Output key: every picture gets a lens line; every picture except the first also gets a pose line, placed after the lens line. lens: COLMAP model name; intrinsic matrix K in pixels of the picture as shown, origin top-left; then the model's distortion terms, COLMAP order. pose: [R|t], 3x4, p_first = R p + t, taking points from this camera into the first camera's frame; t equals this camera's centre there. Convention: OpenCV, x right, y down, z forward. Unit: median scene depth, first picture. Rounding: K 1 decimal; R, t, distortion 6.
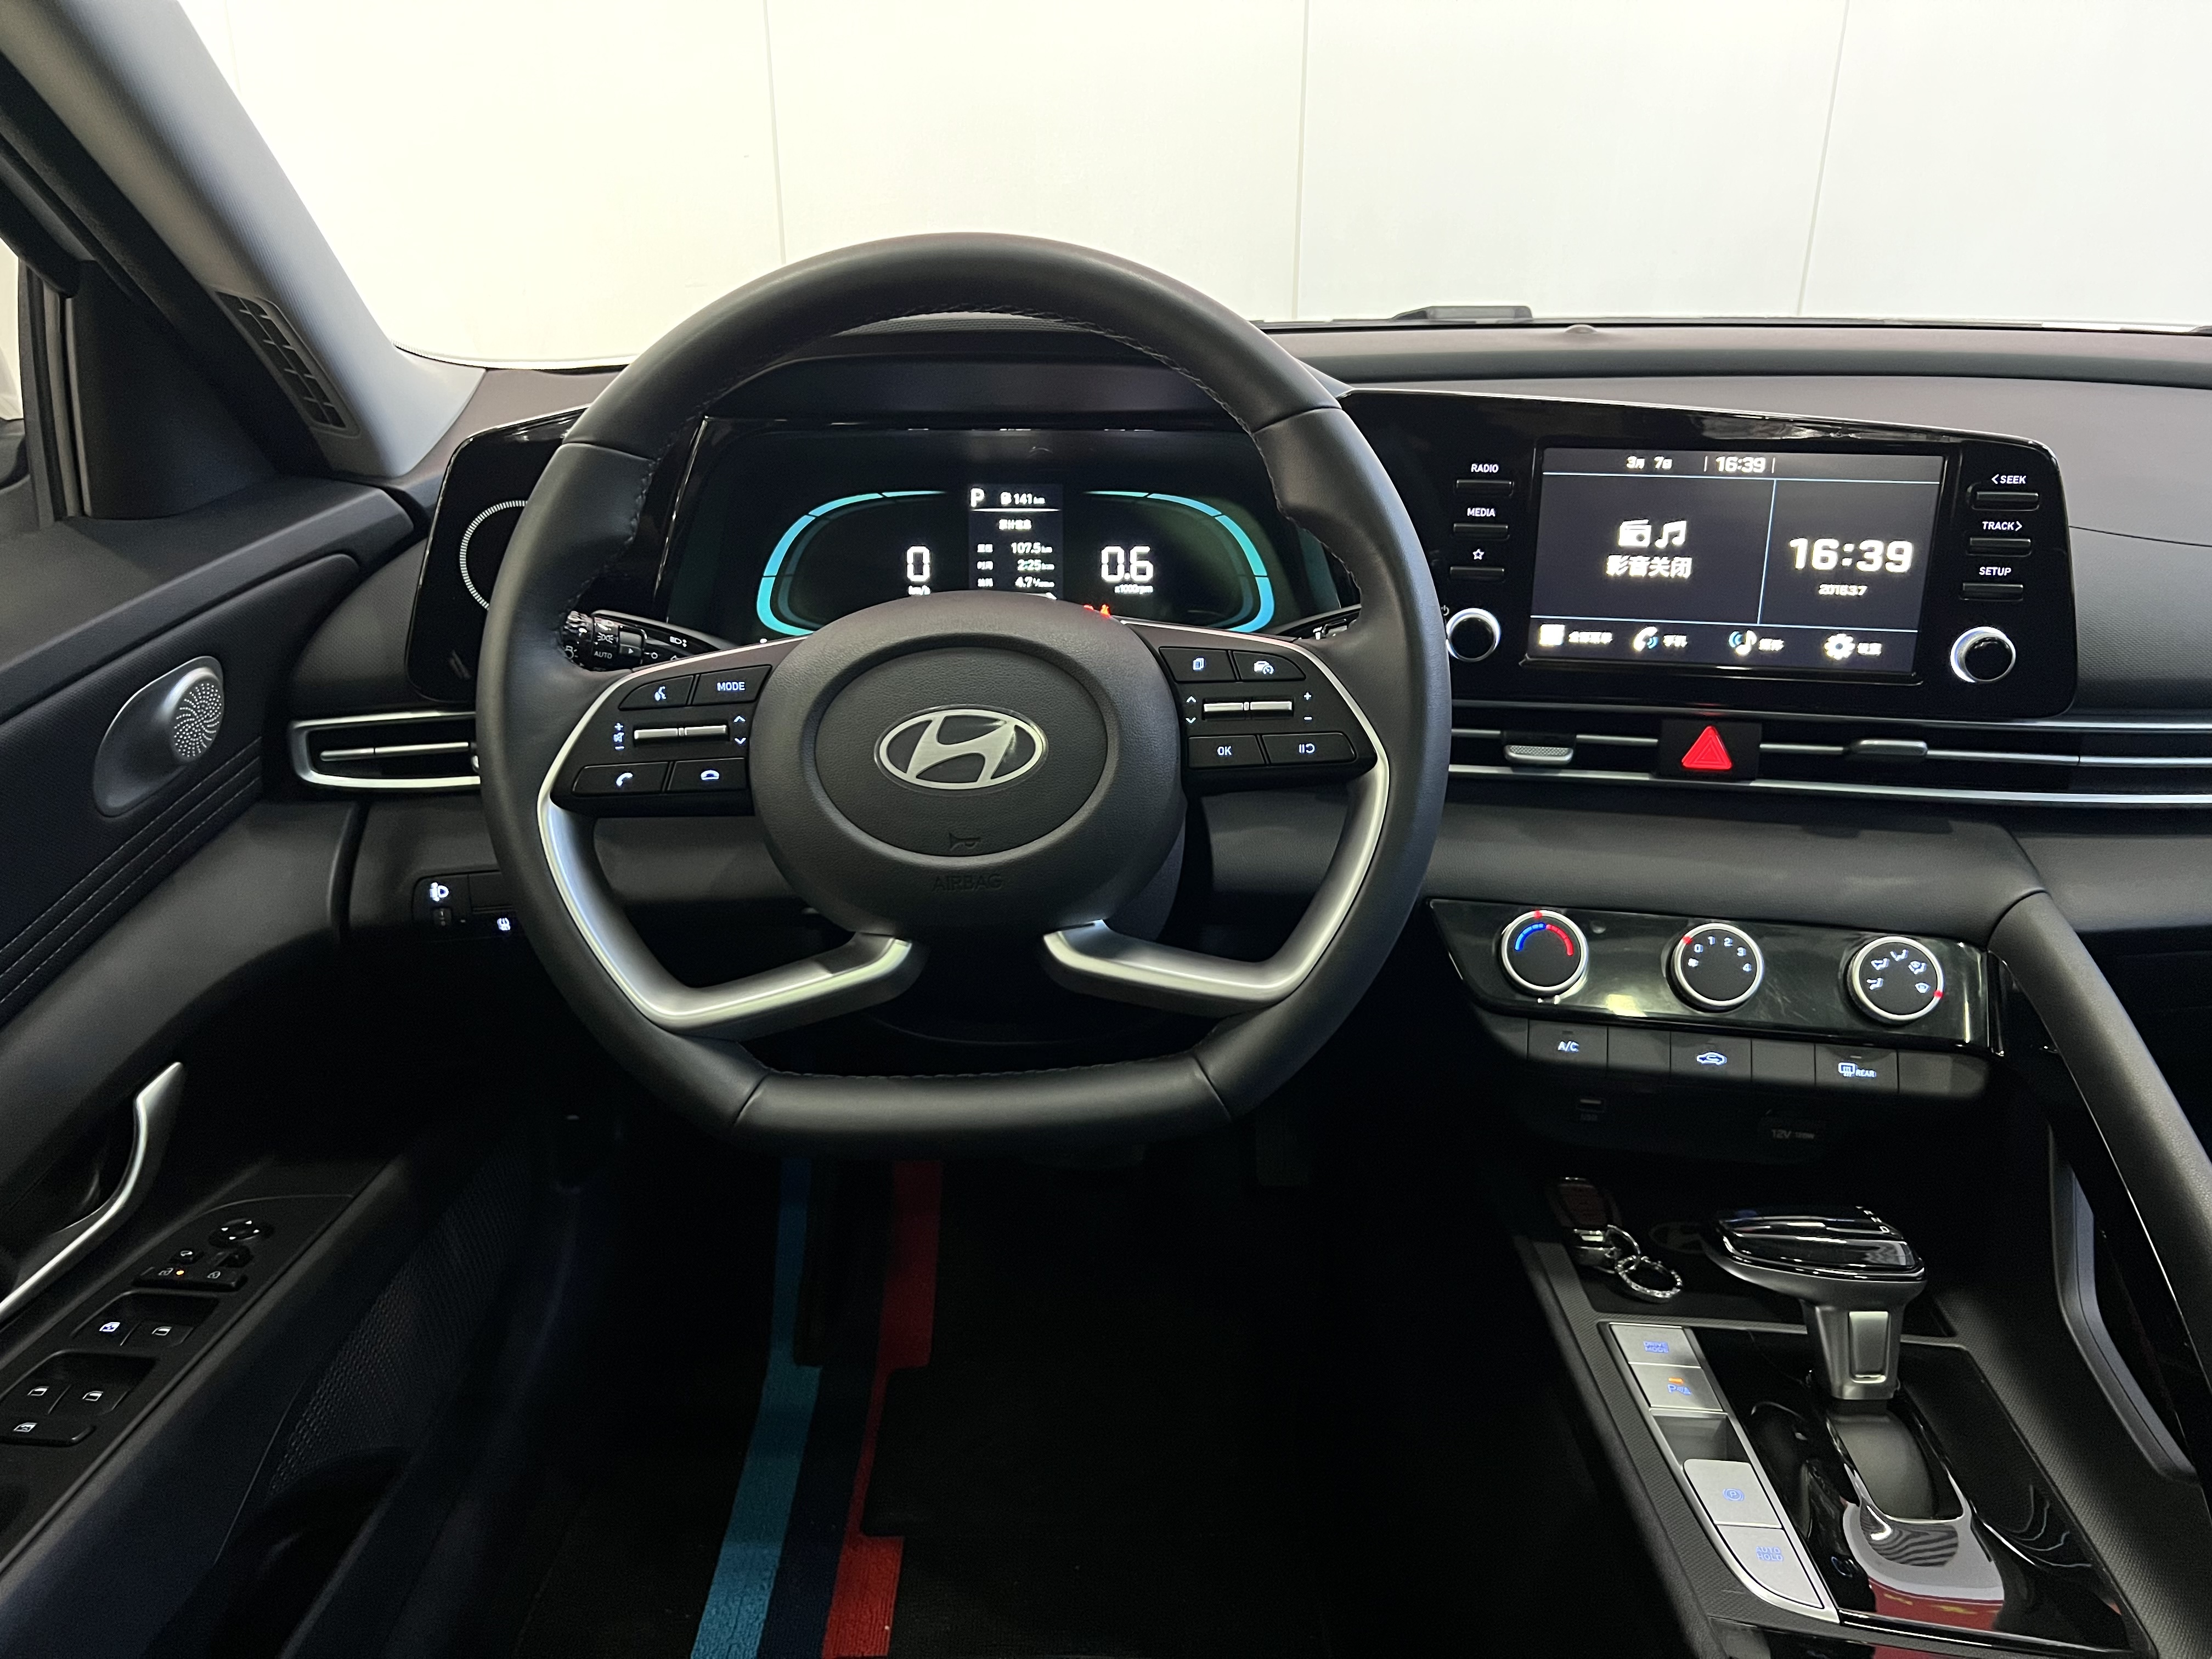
lens RADIAL K [[1679.3, 0, 1128.6], [0, 1679.3, 847.8], [0, 0, 1]] dist [0.076988, -0.083364]
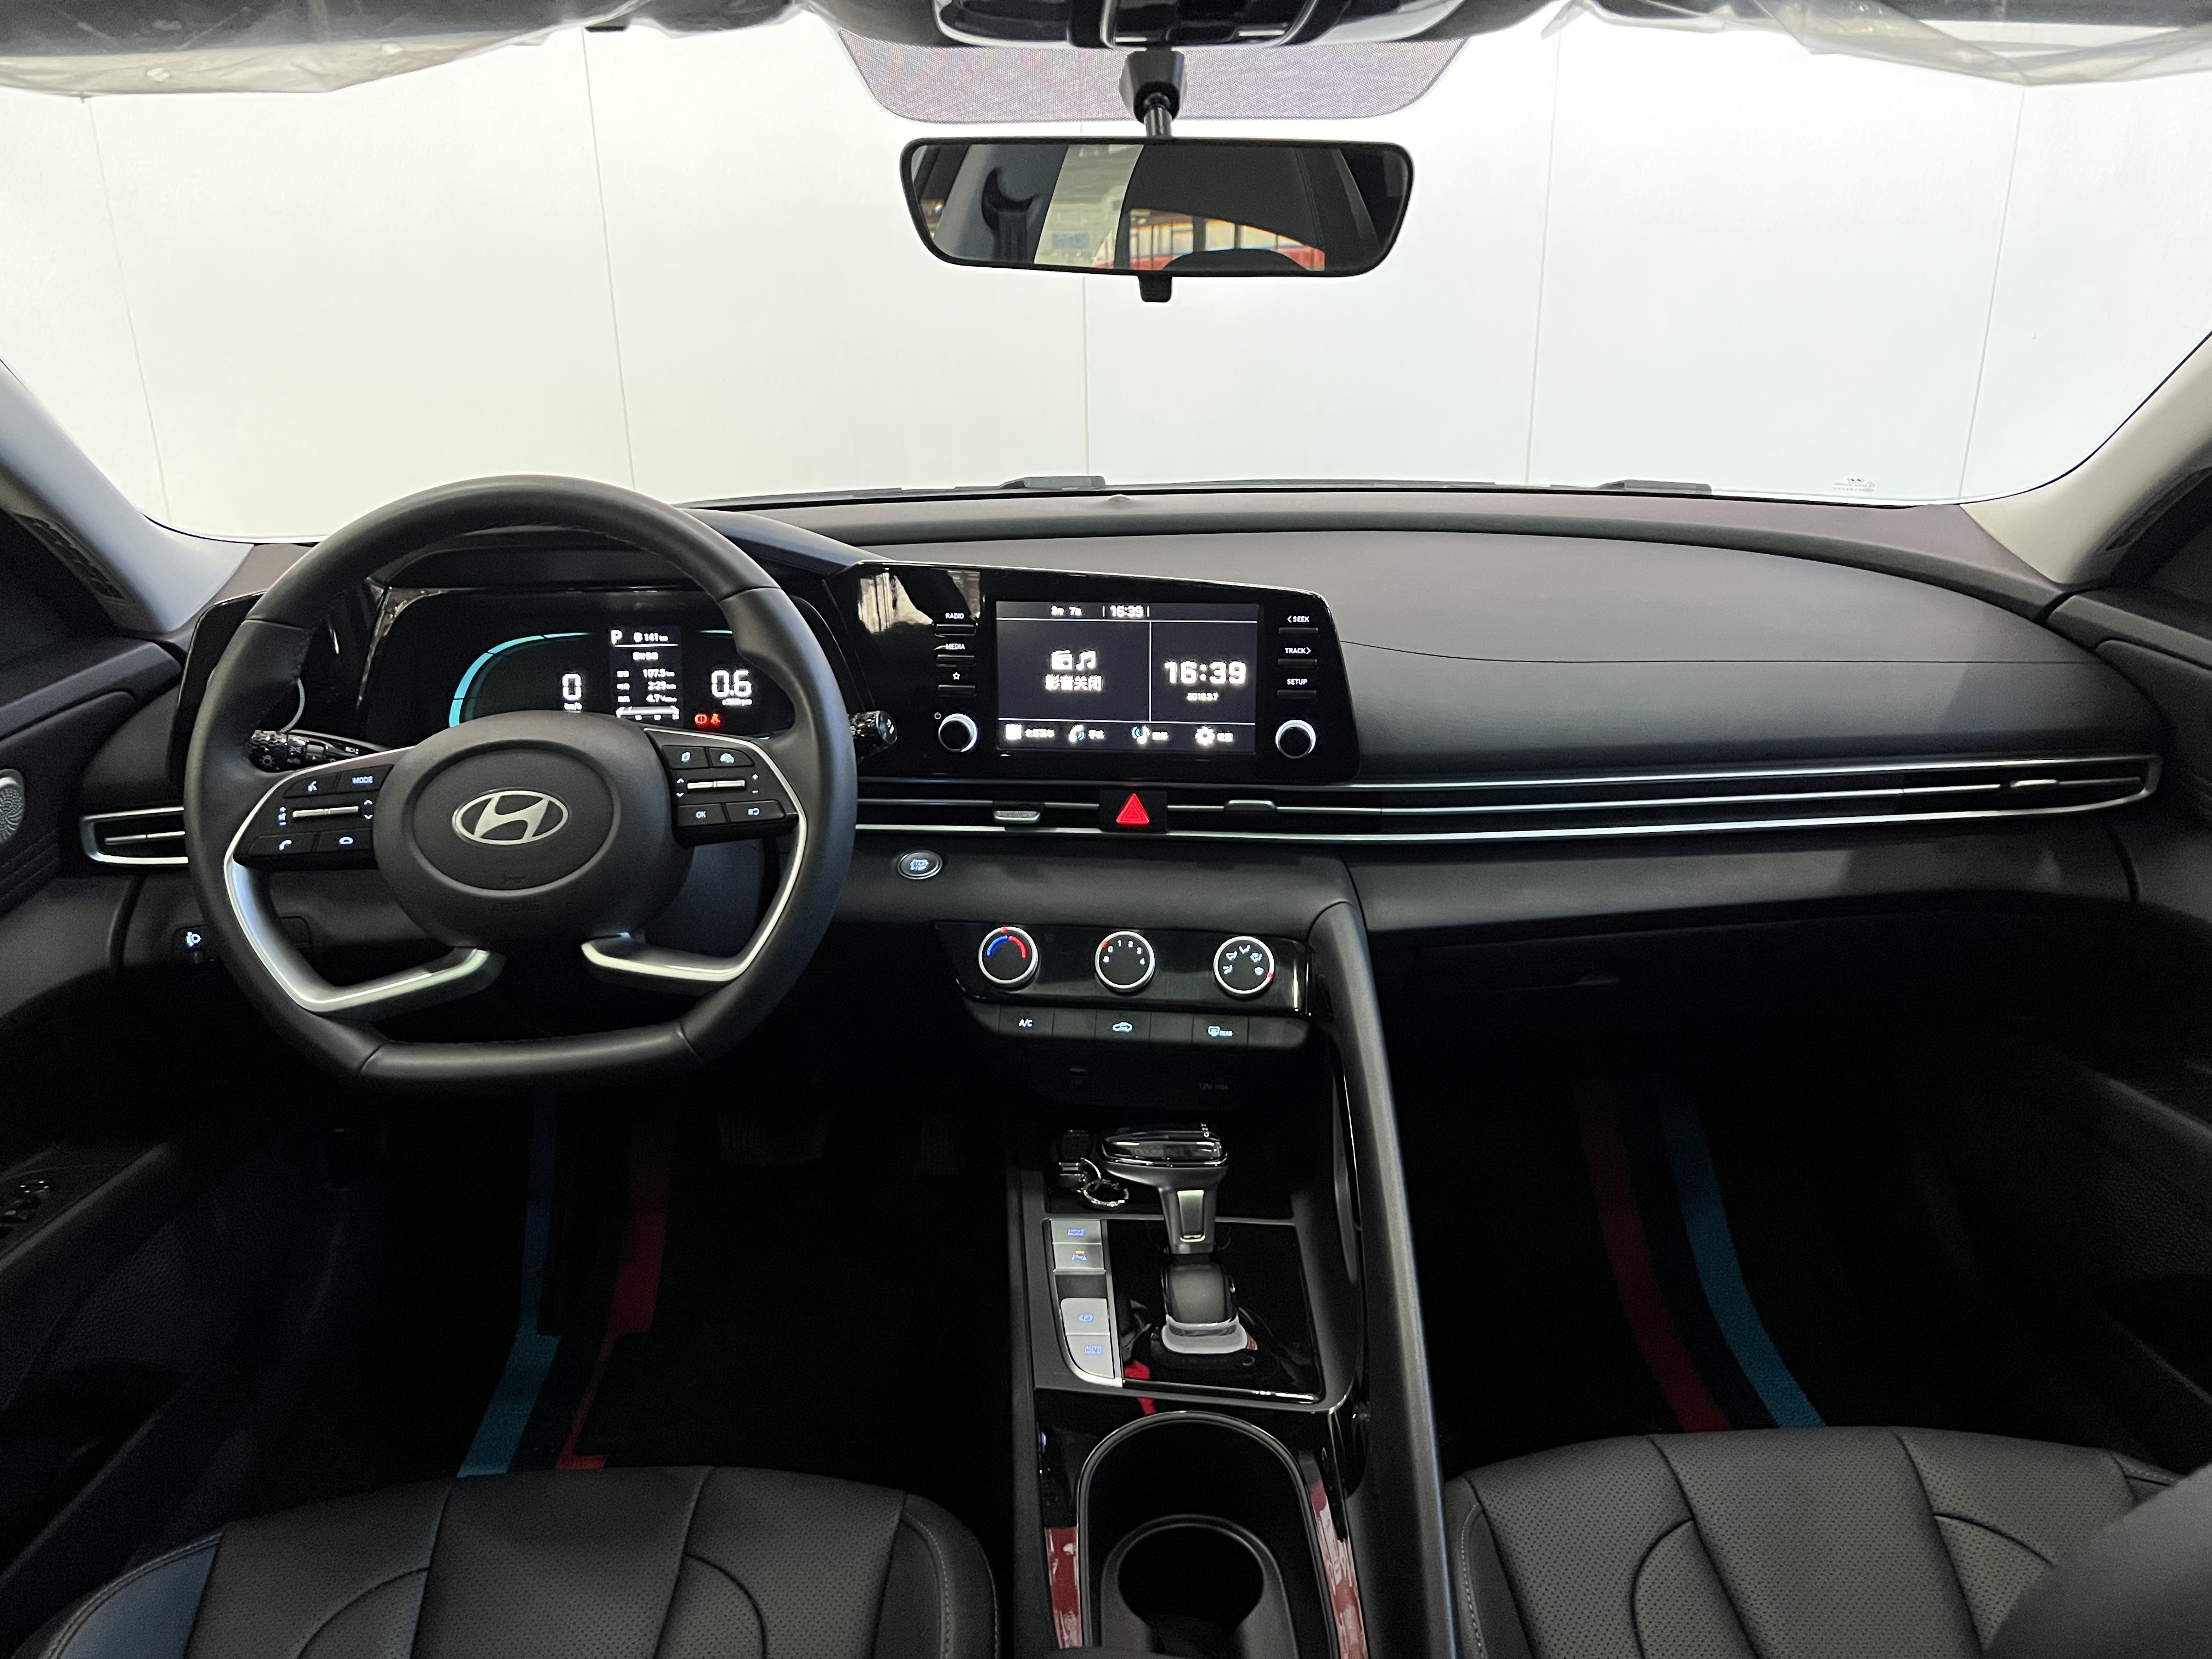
lens RADIAL K [[1679.3, 0, 1149.3], [0, 1679.3, 850.8], [0, 0, 1]] dist [0.076988, -0.083364]
pose [[0.998687, -0.026137, 0.044062, 0.286539], [0.028356, 0.998321, -0.050510, 0.045015], [-0.042668, 0.051693, 0.997751, -0.375999]]
